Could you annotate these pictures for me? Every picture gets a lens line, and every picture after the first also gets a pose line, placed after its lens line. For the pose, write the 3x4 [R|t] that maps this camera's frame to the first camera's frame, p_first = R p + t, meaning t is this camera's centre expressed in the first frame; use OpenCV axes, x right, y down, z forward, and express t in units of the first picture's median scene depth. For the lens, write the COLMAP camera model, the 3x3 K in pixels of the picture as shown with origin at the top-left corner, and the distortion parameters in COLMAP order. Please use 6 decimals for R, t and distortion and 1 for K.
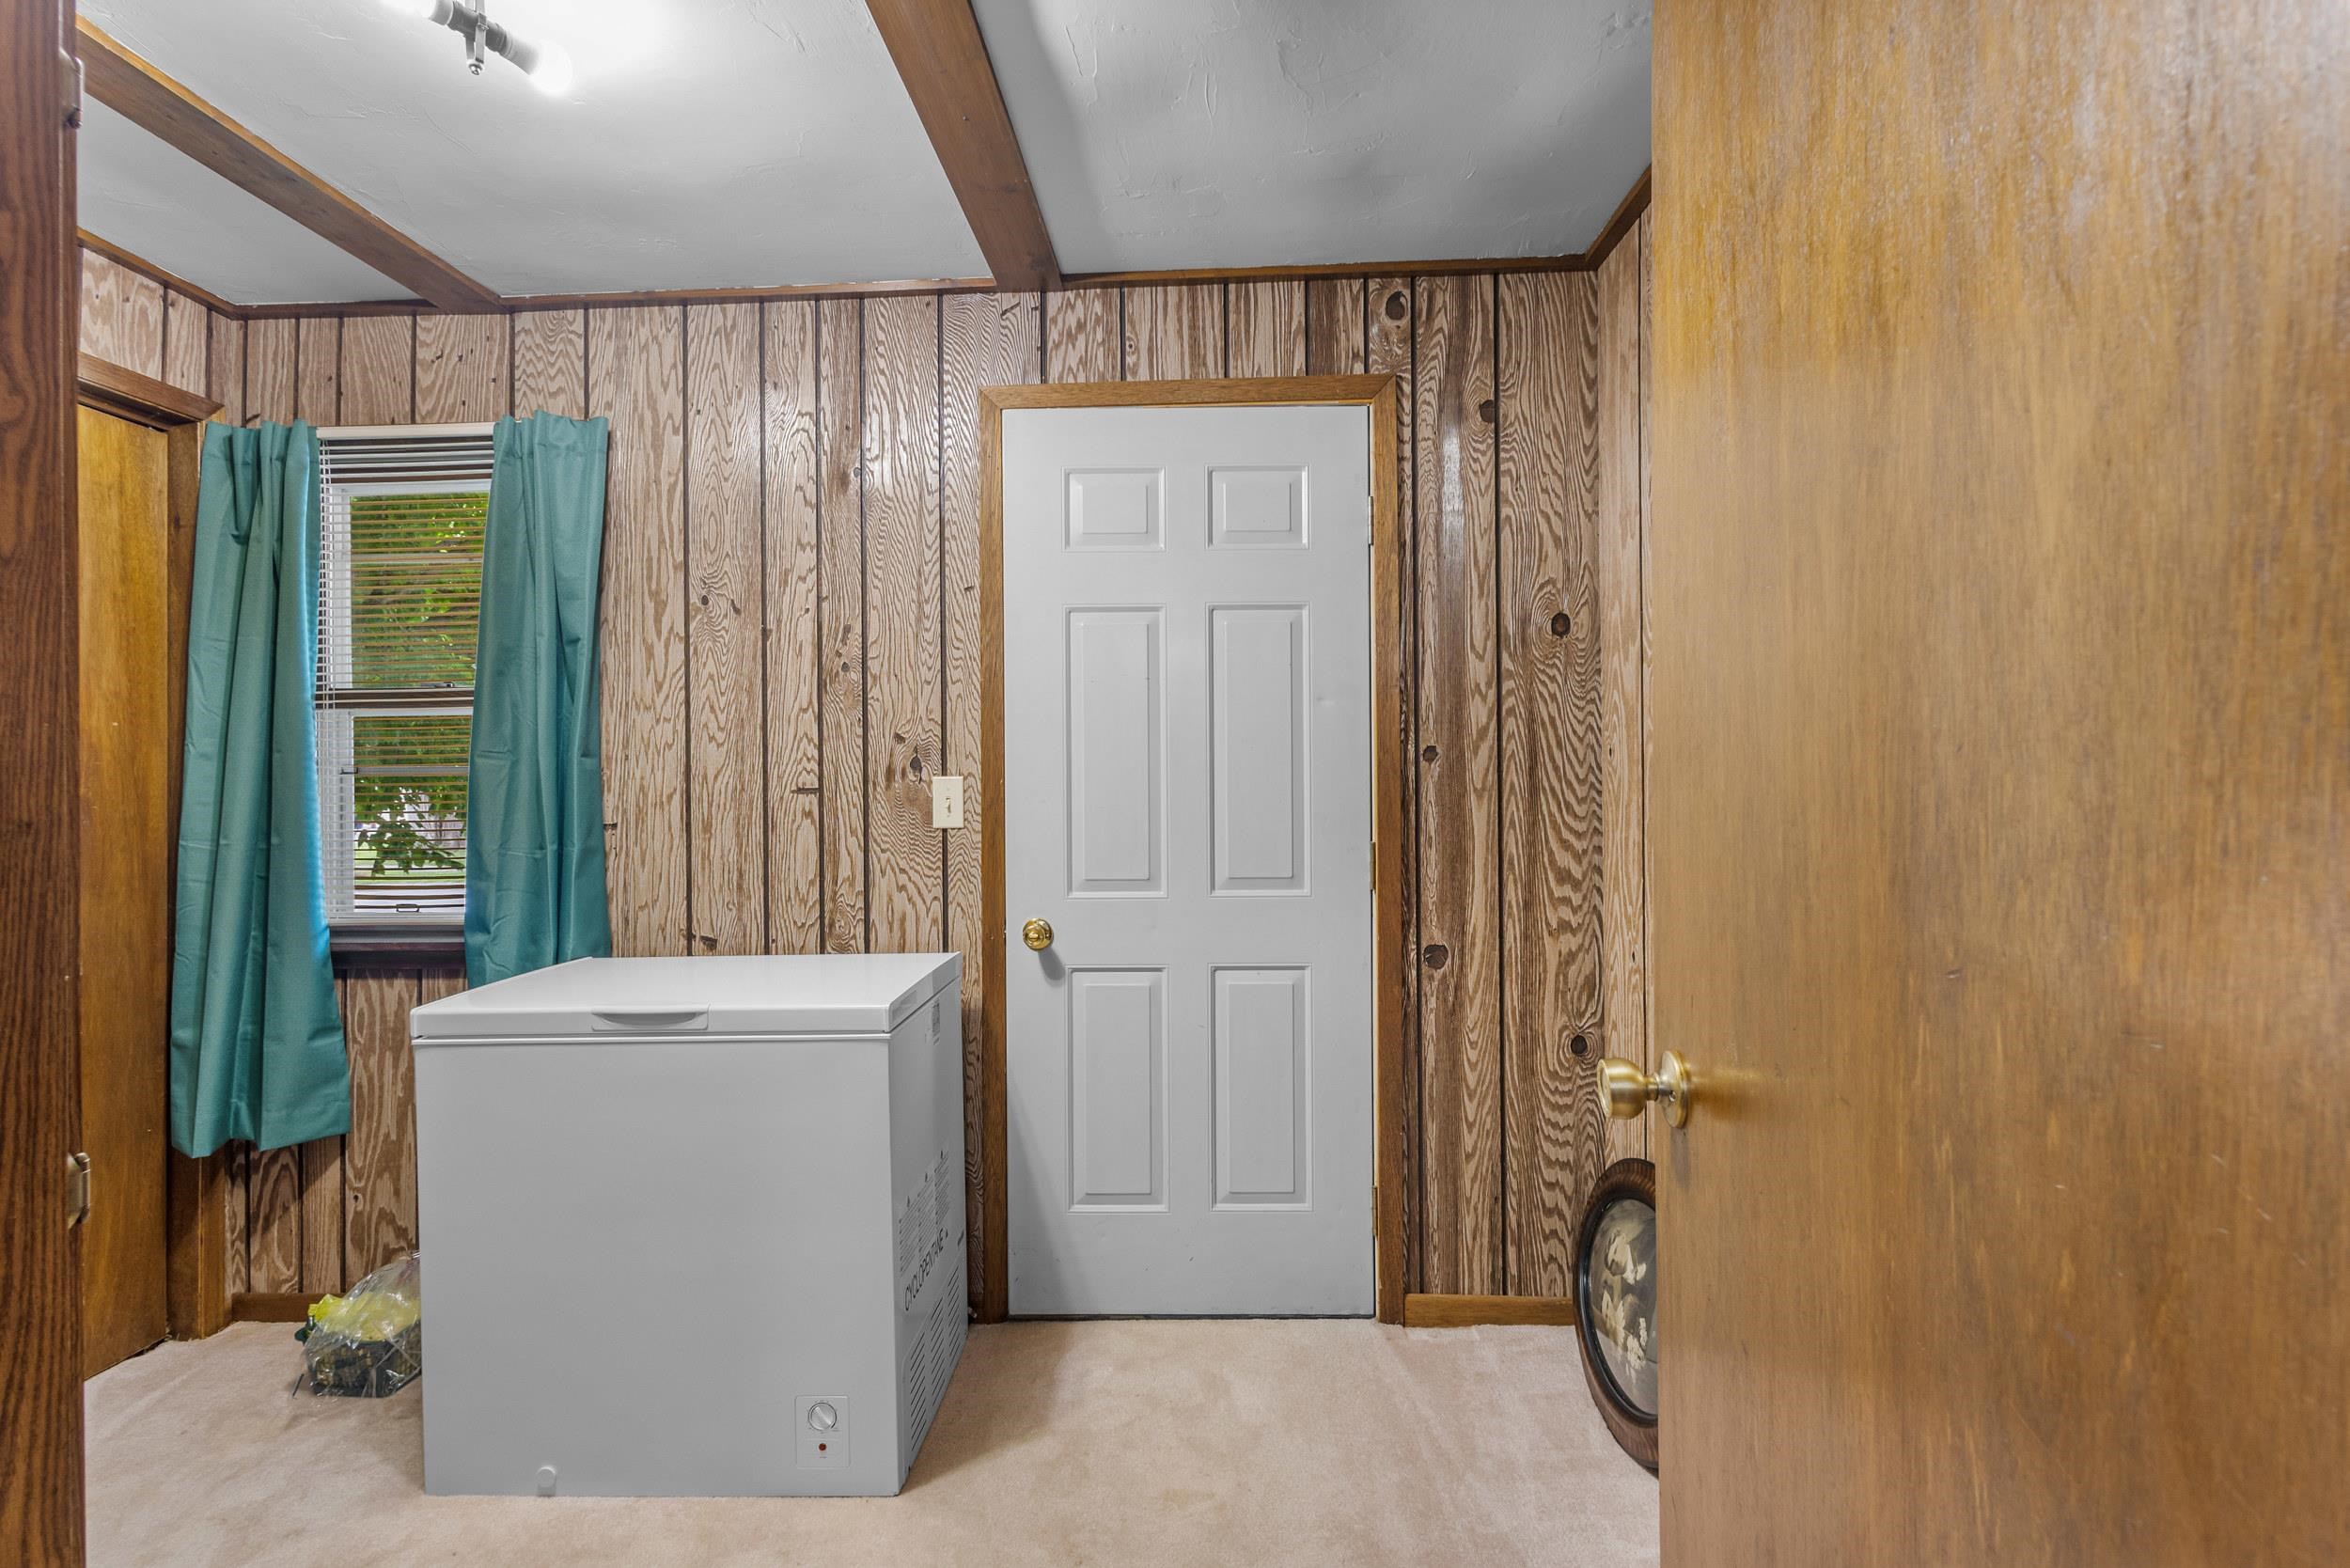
lens RADIAL K [[1080.2, 0, 1168.8], [0, 1080.2, 782.6], [0, 0, 1]] dist [0.002856, 0.000303]
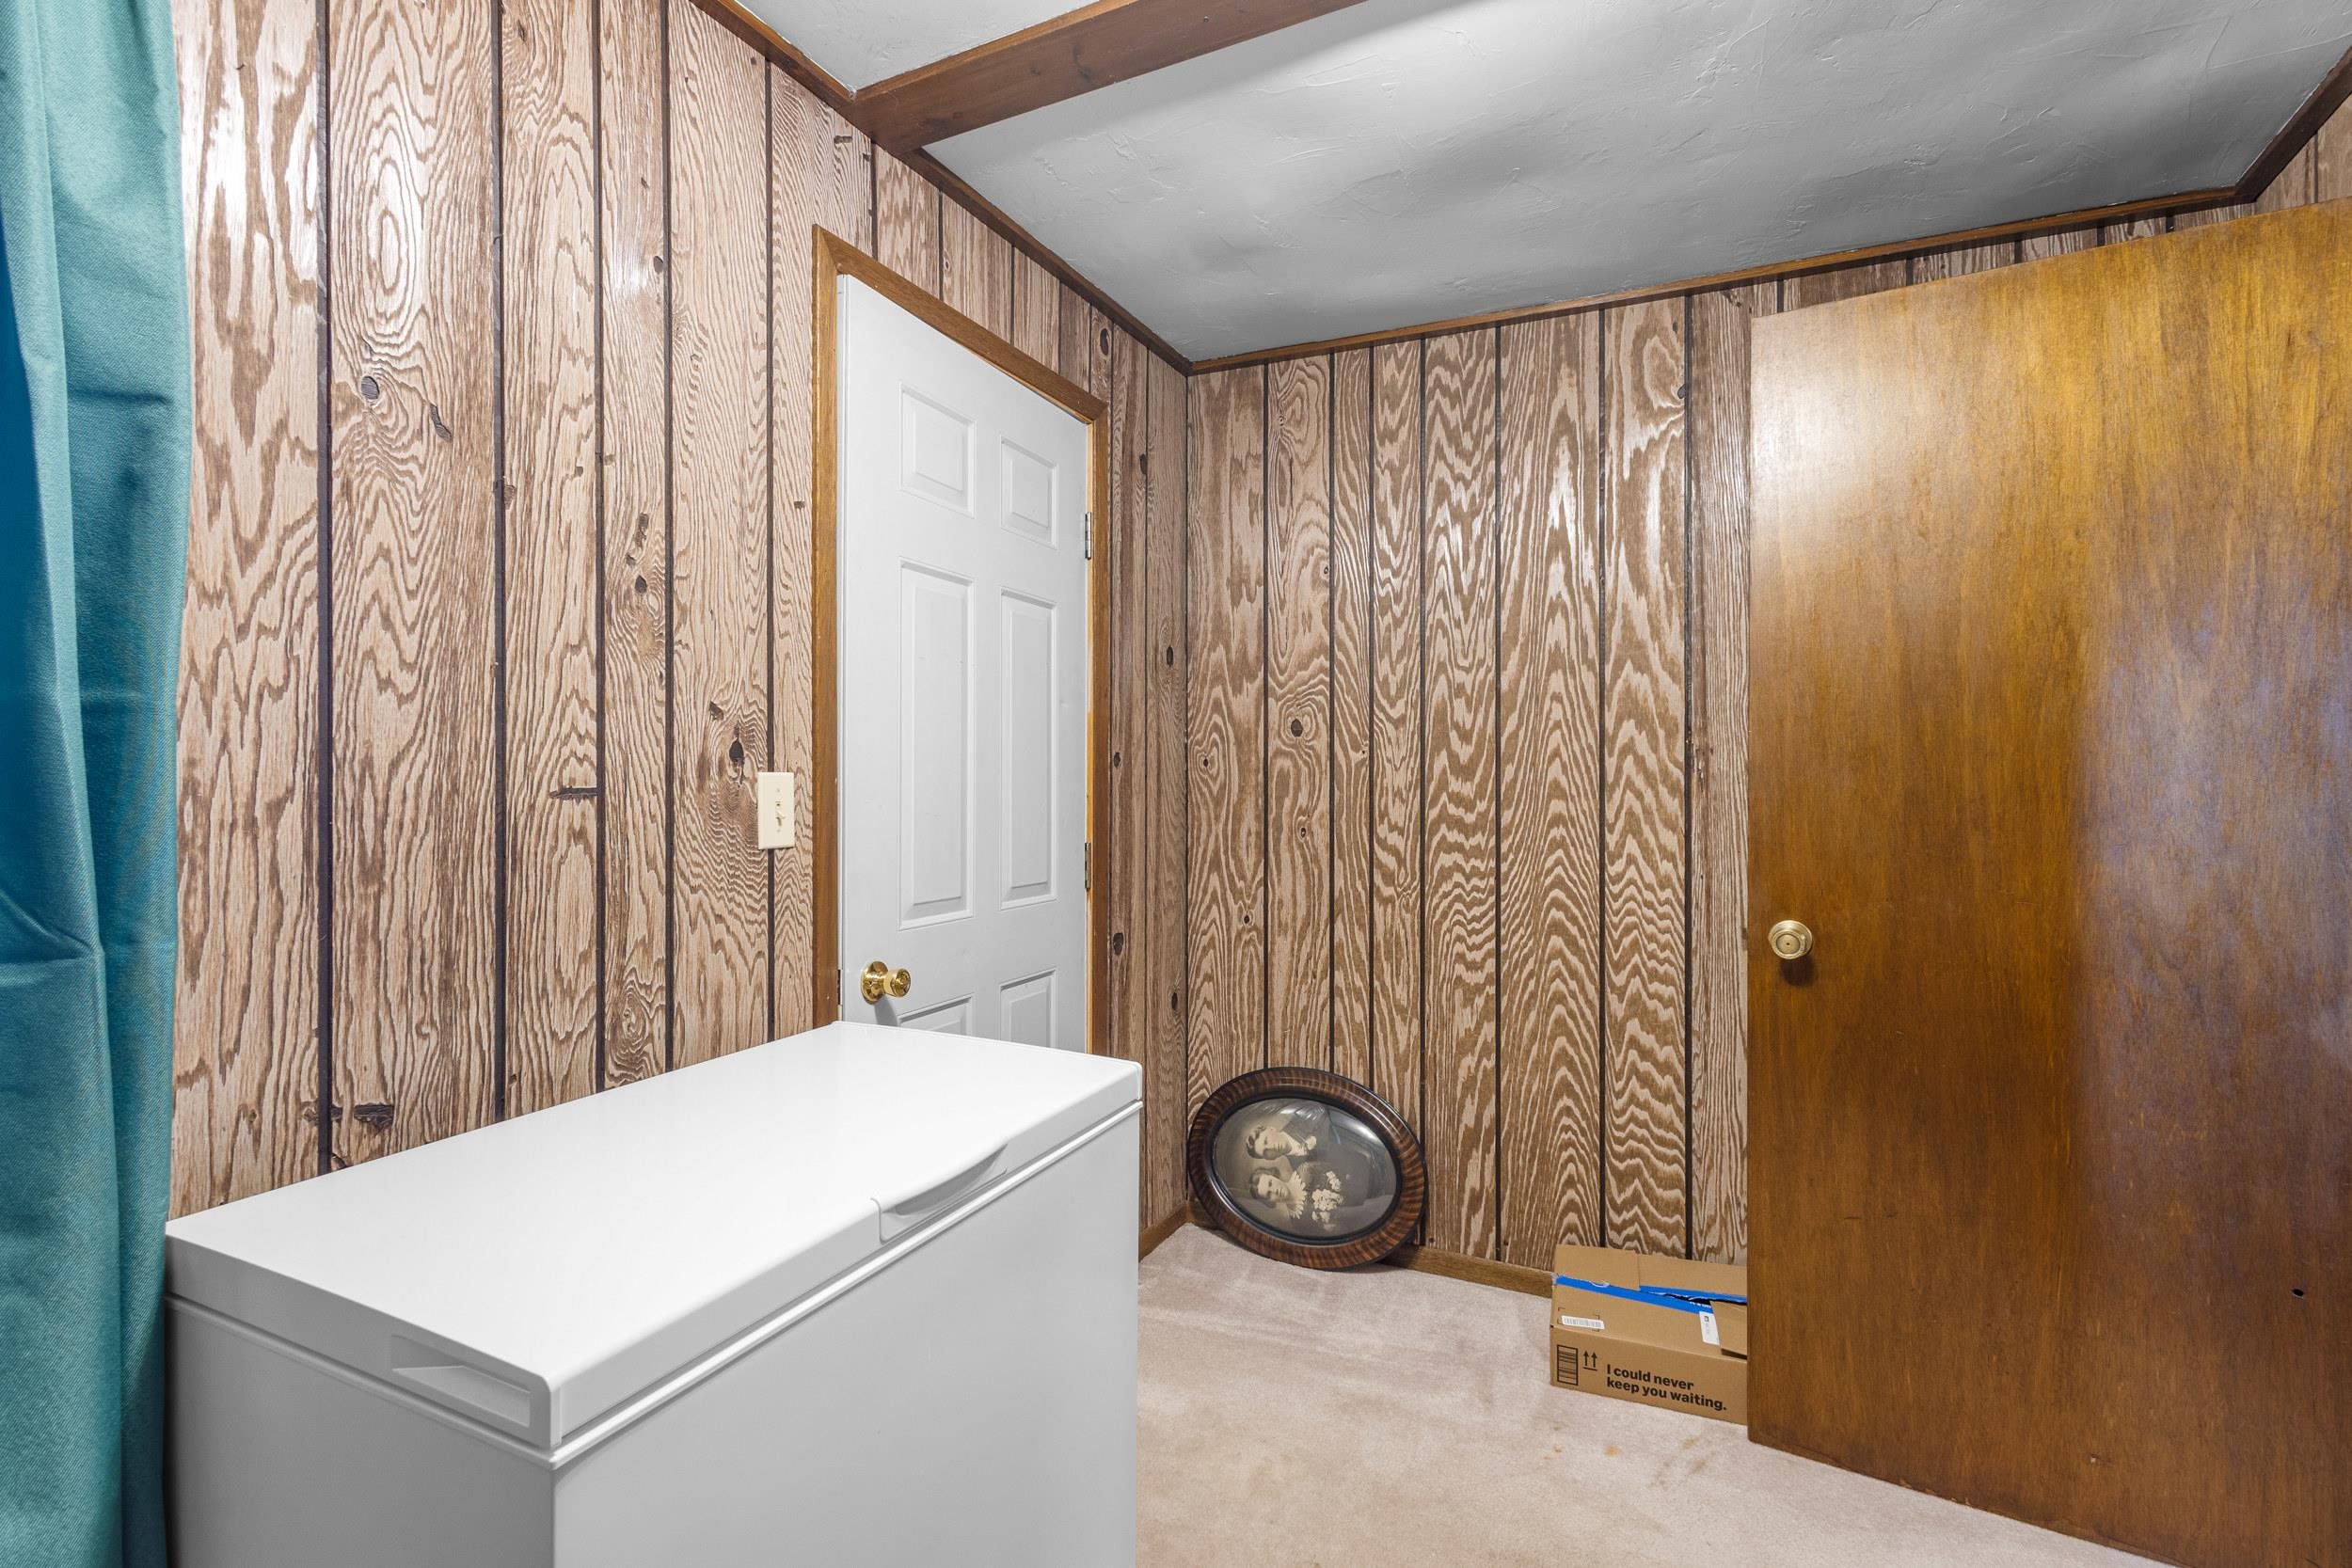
lens RADIAL K [[1074.7, 0, 1171.6], [0, 1074.7, 788.7], [0, 0, 1]] dist [0.002320, -0.000407]
pose [[0.403841, 0.003686, 0.914822, -0.719773], [0.001145, 0.999989, -0.004535, 0.007965], [-0.914828, 0.002878, 0.403833, 0.496688]]
